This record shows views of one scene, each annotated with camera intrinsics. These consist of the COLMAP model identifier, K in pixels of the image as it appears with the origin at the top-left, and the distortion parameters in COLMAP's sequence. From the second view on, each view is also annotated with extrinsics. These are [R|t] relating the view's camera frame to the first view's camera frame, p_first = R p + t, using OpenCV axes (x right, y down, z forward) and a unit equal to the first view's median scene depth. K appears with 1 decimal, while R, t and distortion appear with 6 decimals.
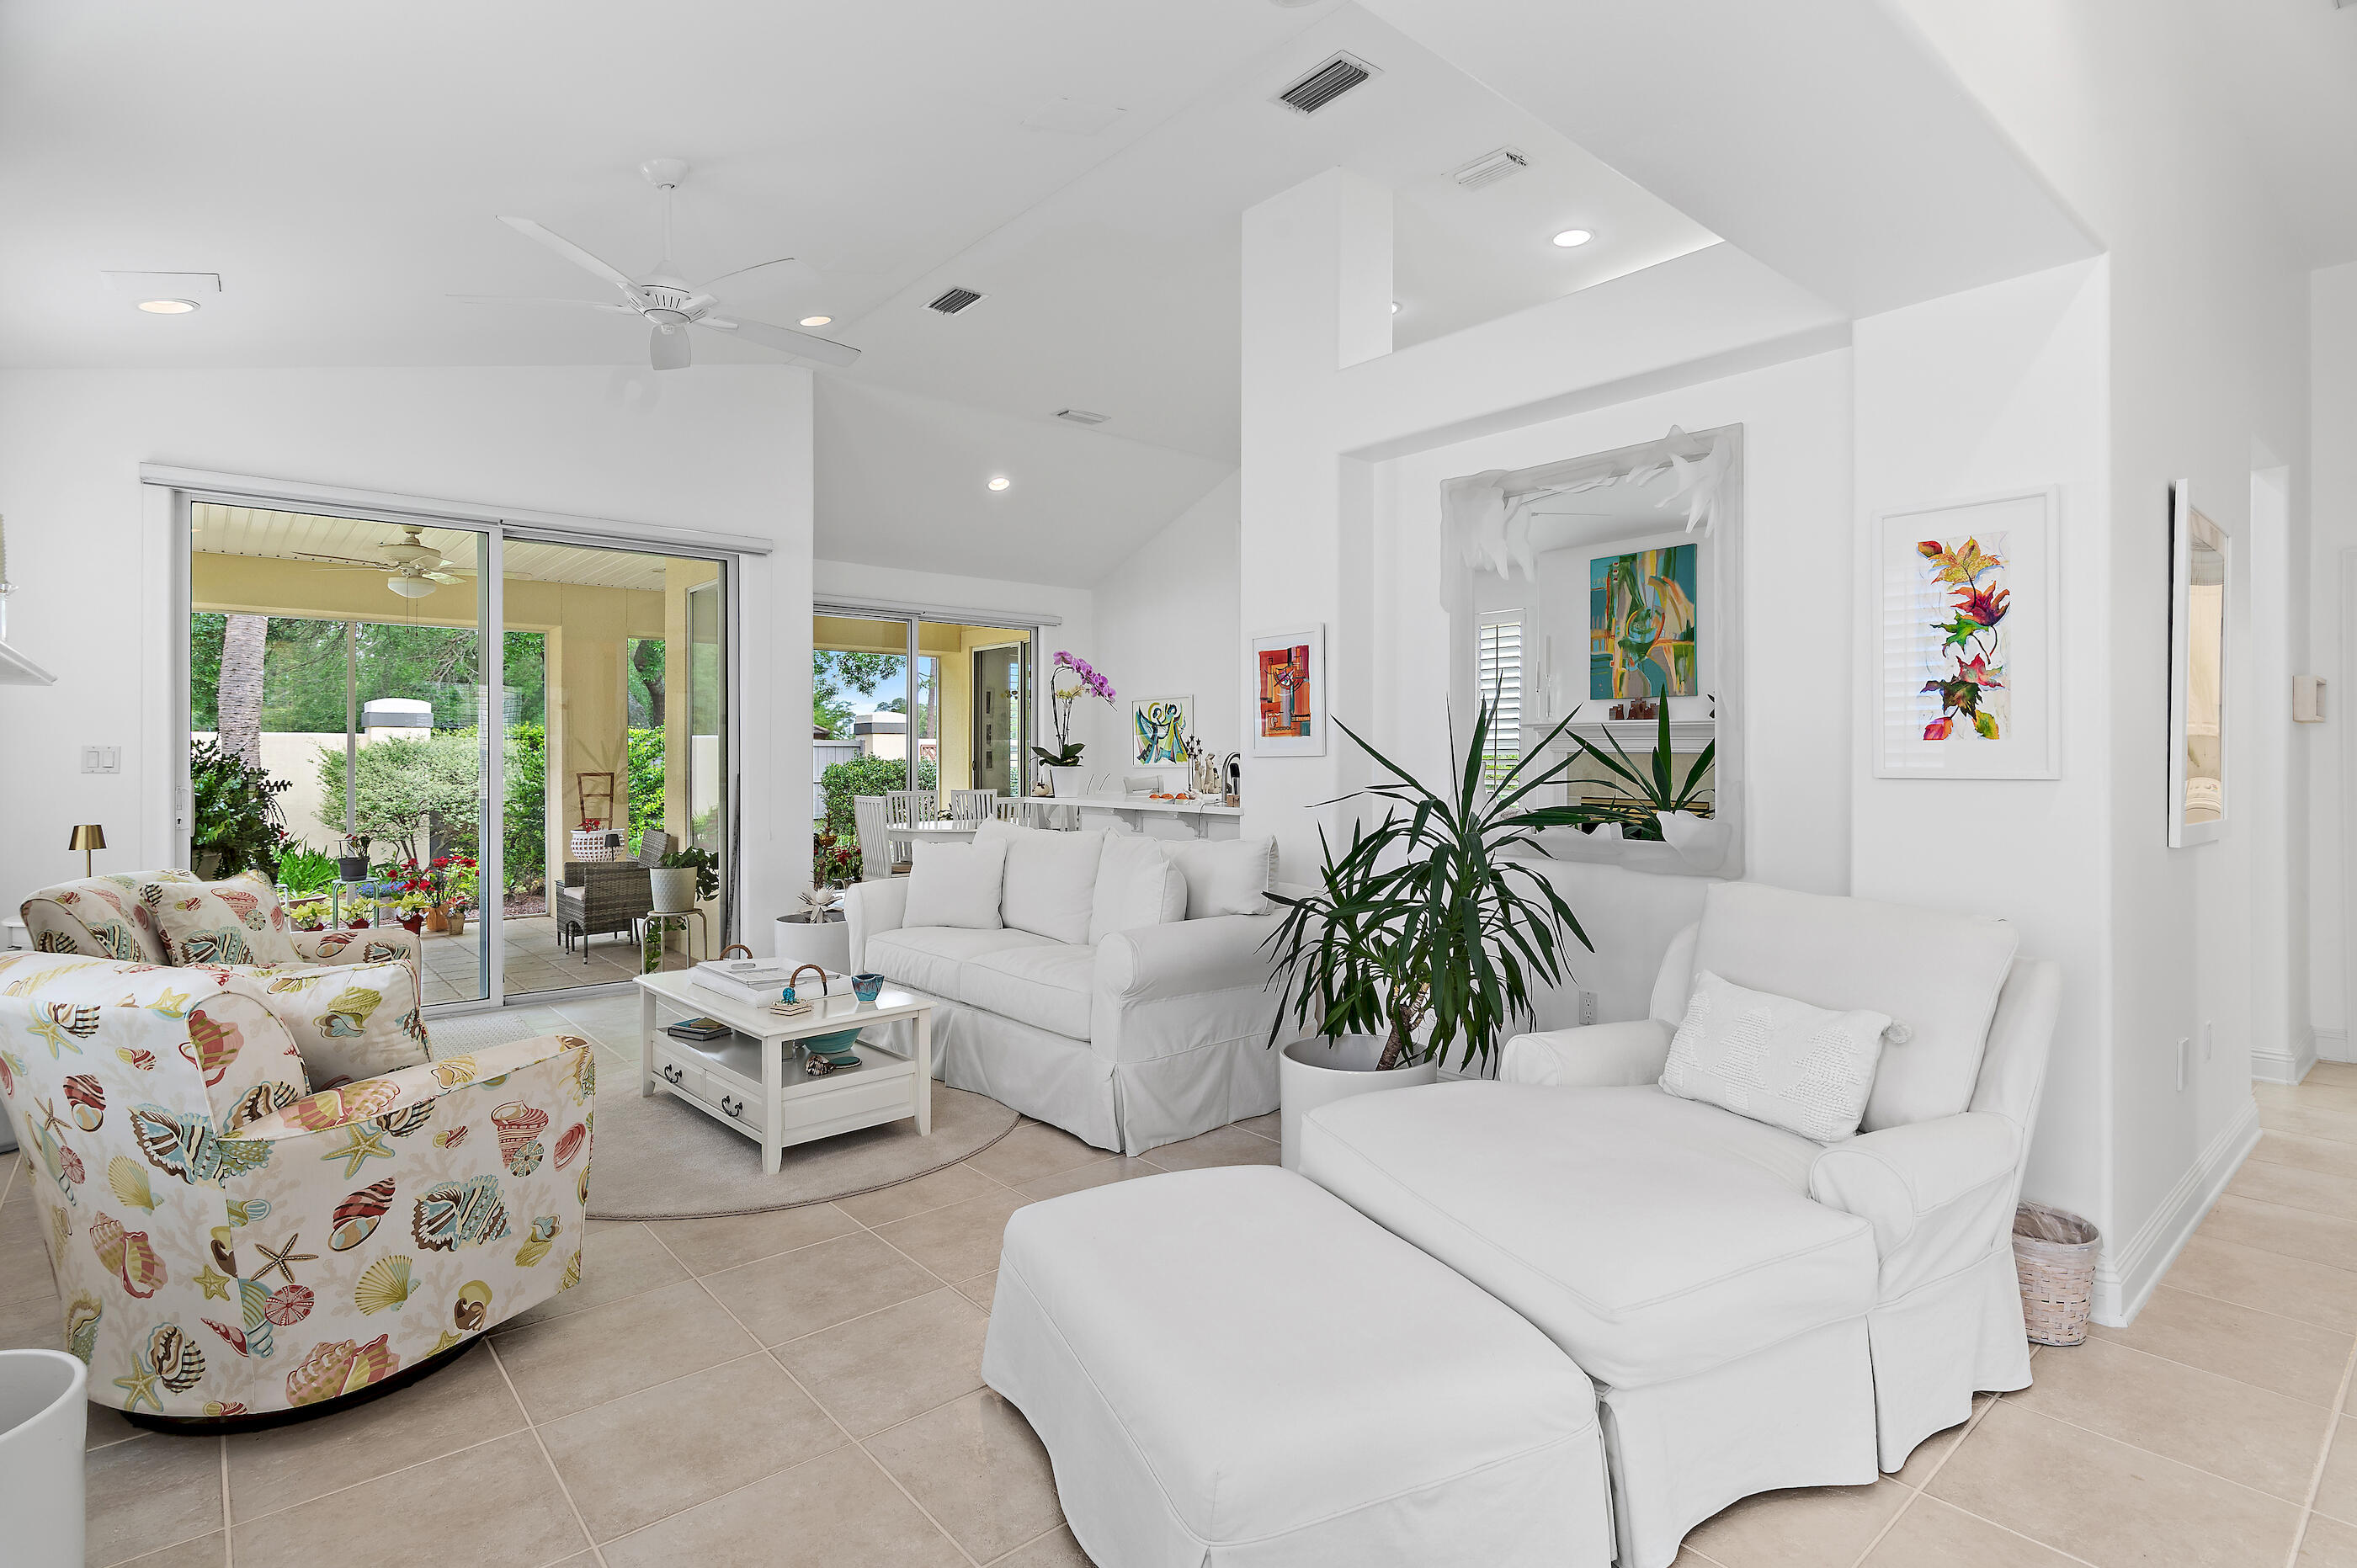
lens RADIAL K [[1171.5, 0, 1195.1], [0, 1171.5, 756.1], [0, 0, 1]] dist [0.000555, 0.000061]
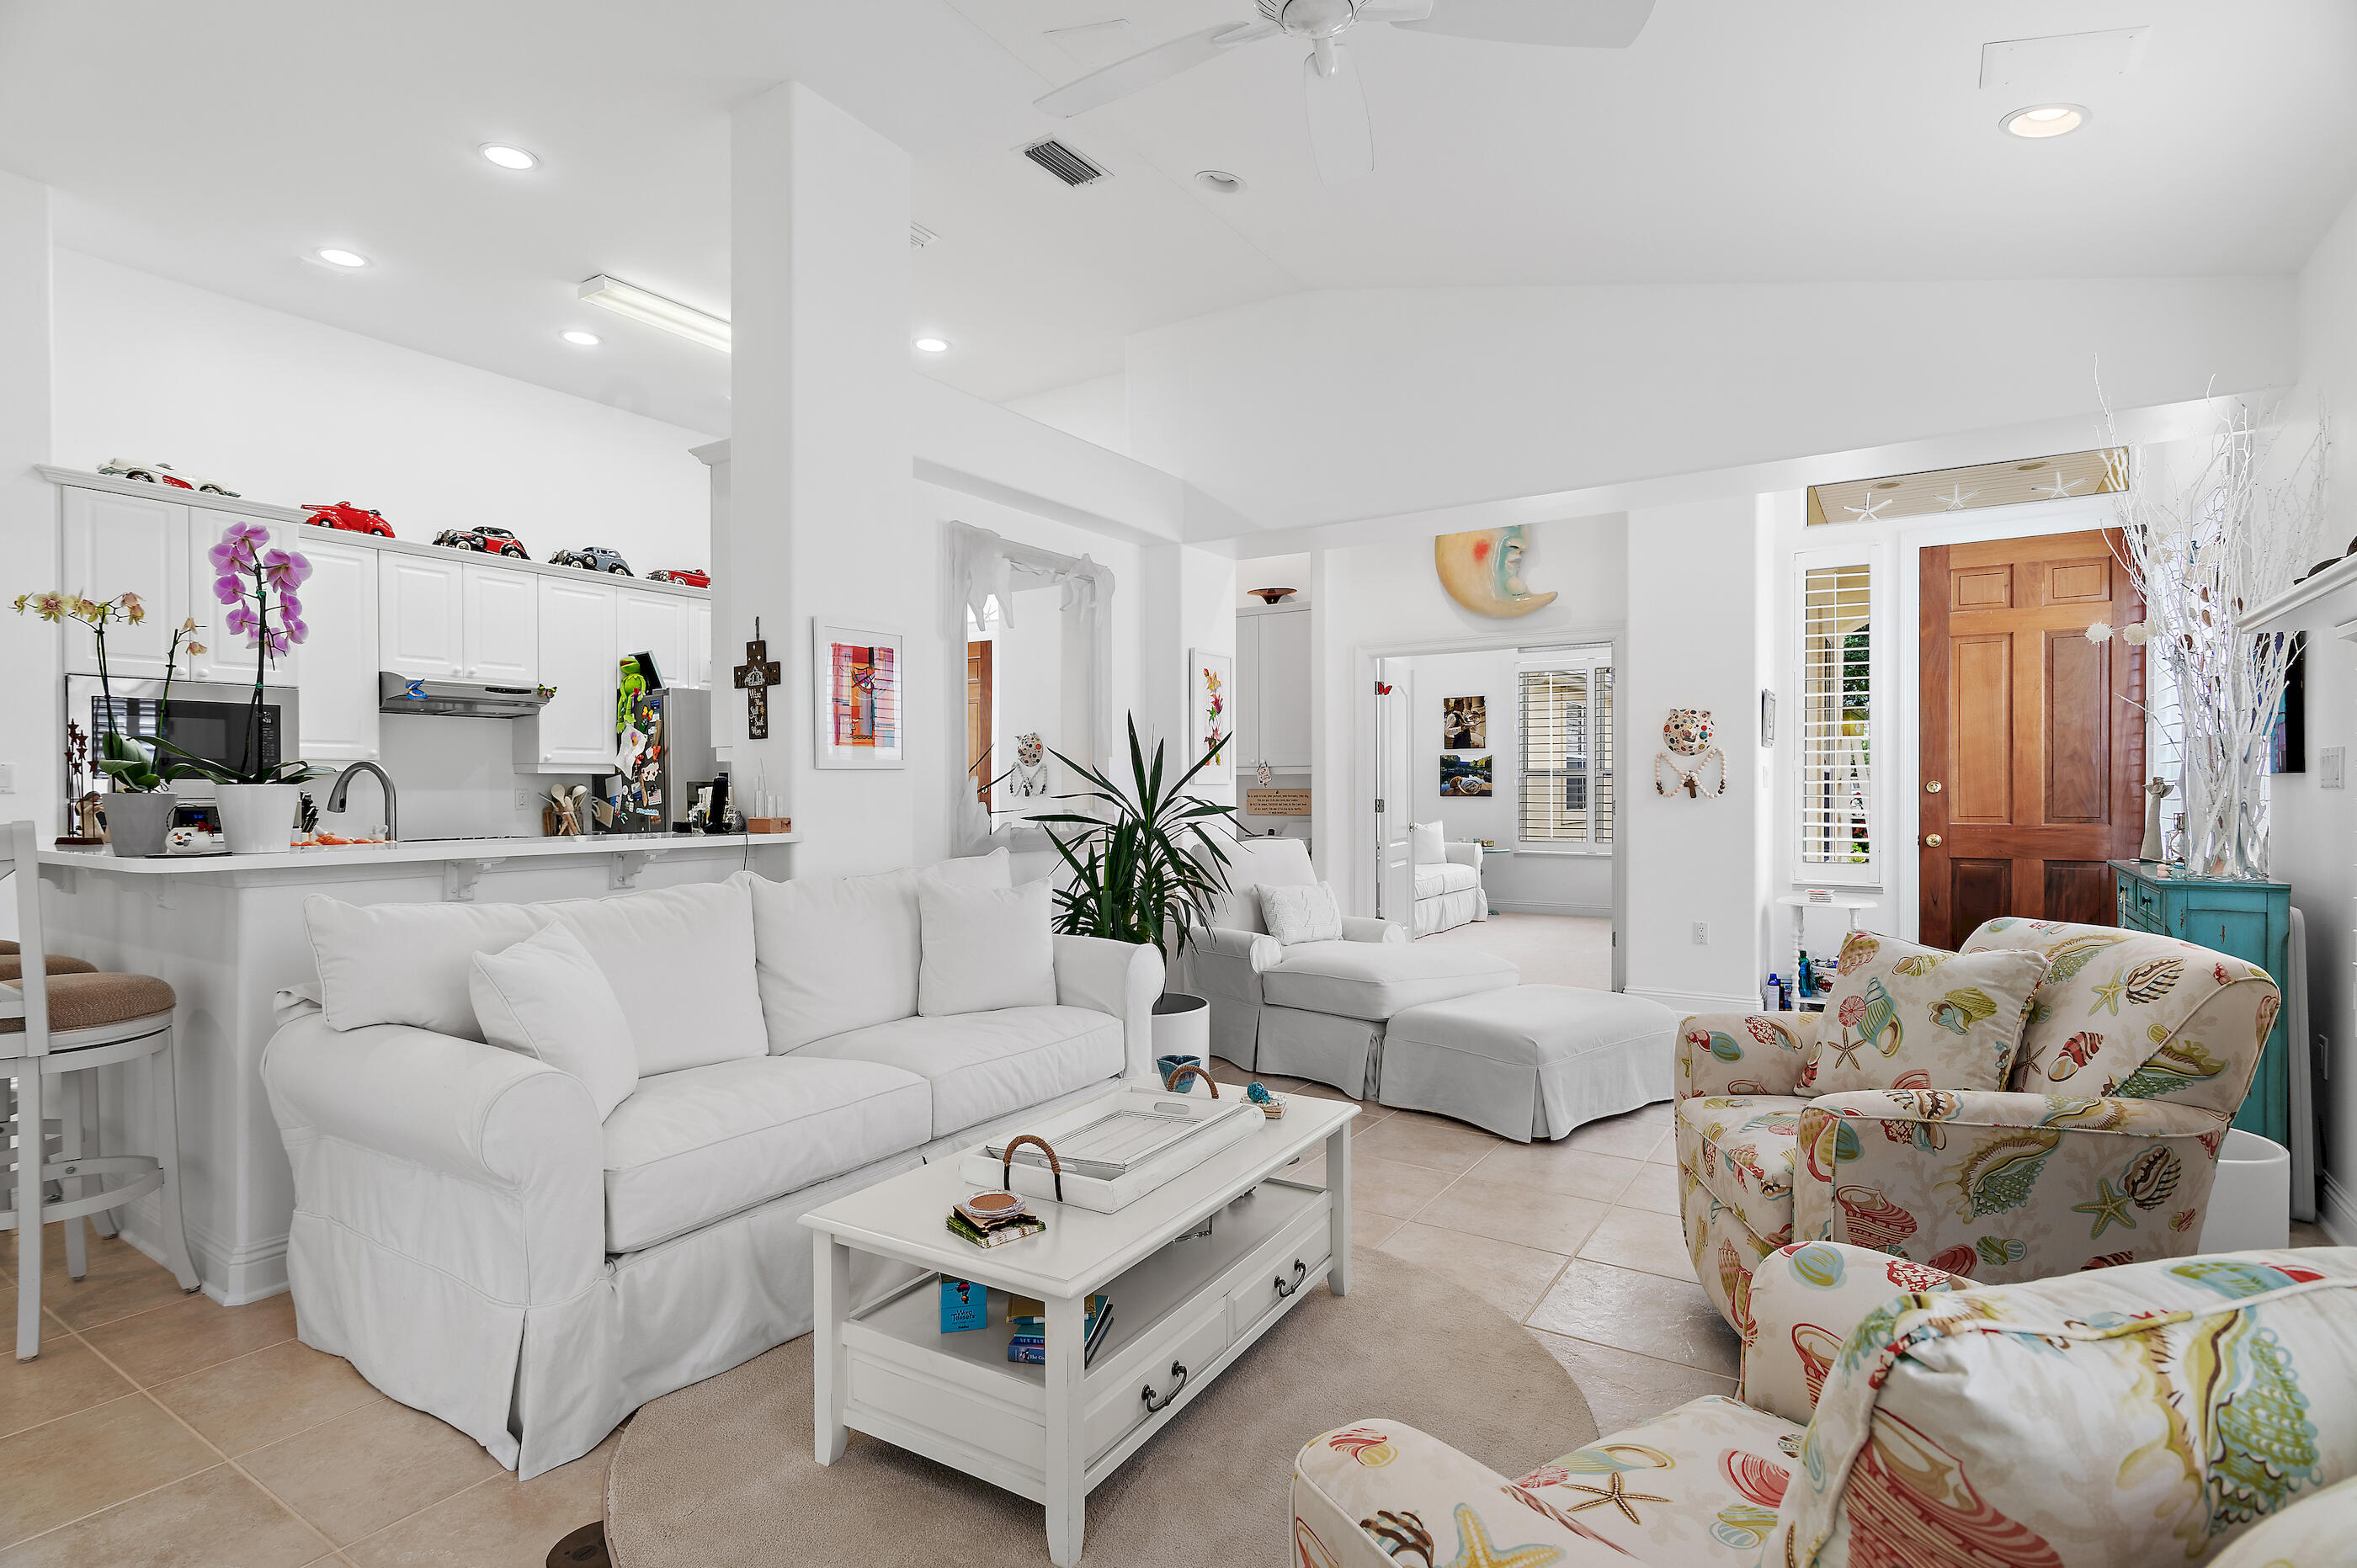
lens RADIAL K [[1152.0, 0, 1178.5], [0, 1152.0, 784.0], [0, 0, 1]] dist [-0.000114, 0.000295]
pose [[-0.269939, 0.002168, 0.962875, -0.423414], [0.003830, 0.999992, -0.001178, 0.006747], [-0.962870, 0.003370, -0.269945, 0.515704]]
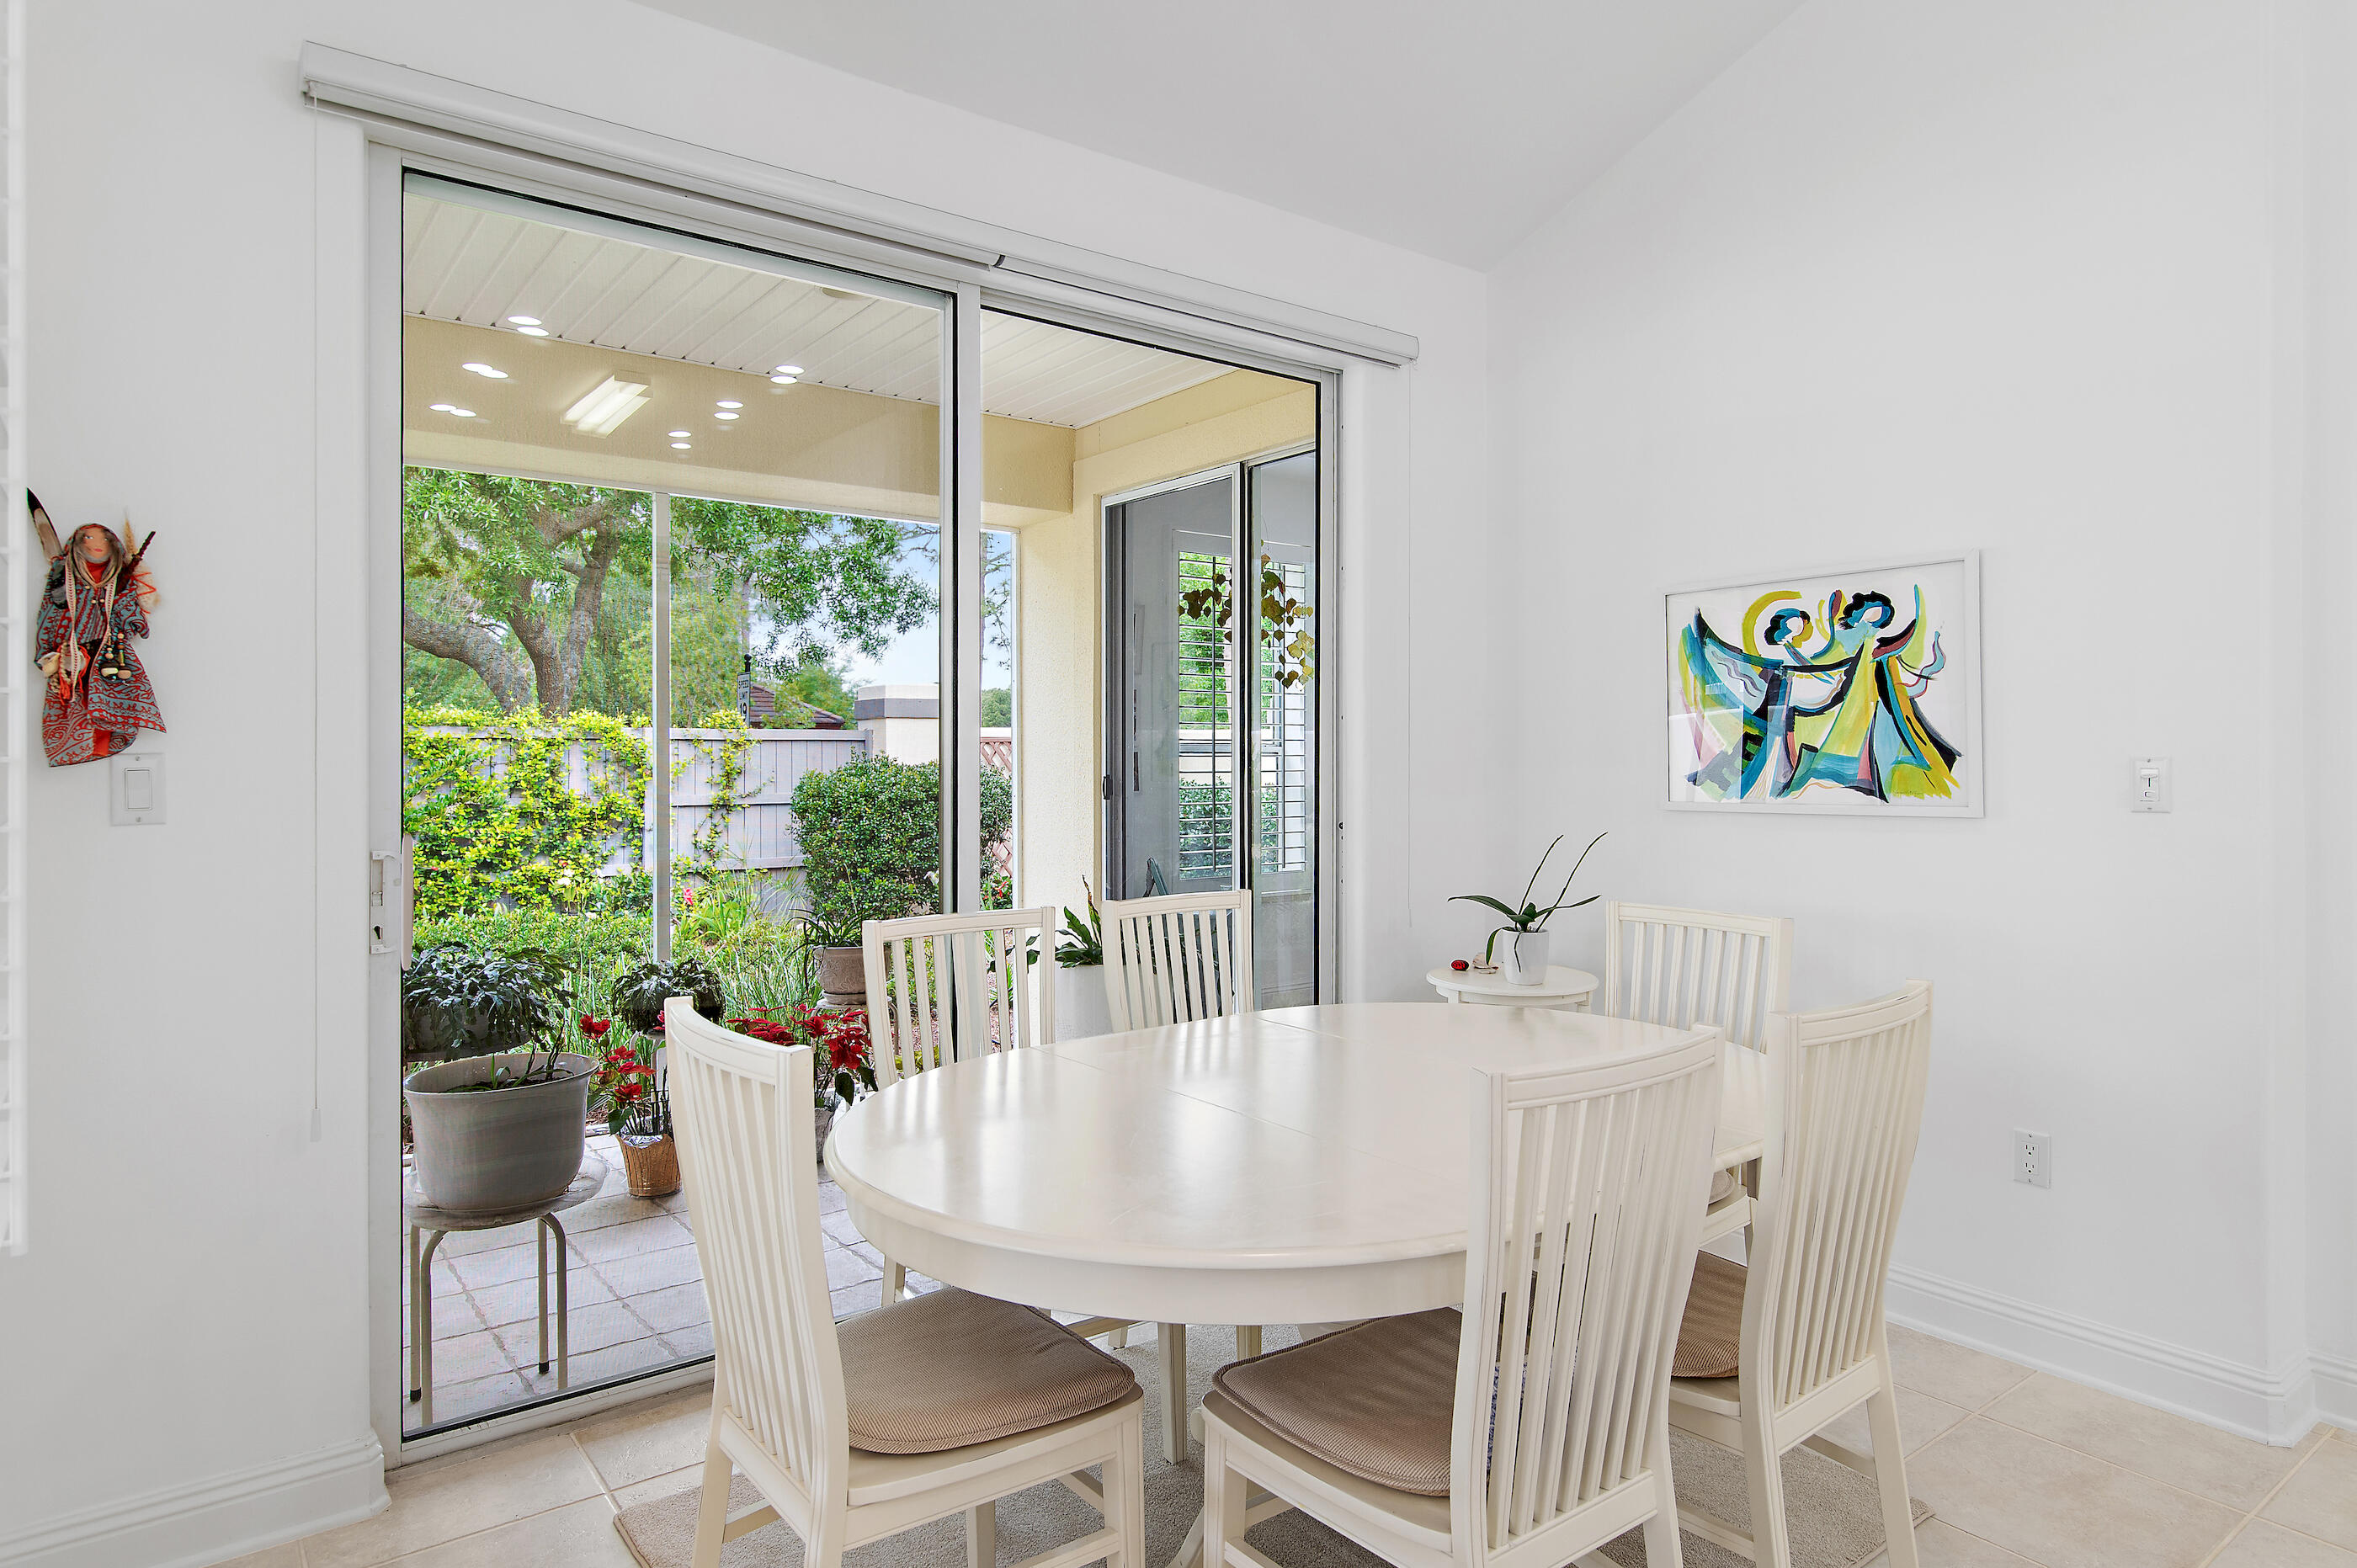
lens RADIAL K [[1335.7, 0, 1172.5], [0, 1335.7, 745.4], [0, 0, 1]] dist [-0.001566, -0.000081]
pose [[0.997822, 0.000347, -0.065960, -0.177866], [-0.000679, 0.999987, -0.005019, -0.005802], [0.065957, 0.005052, 0.997810, 0.712476]]
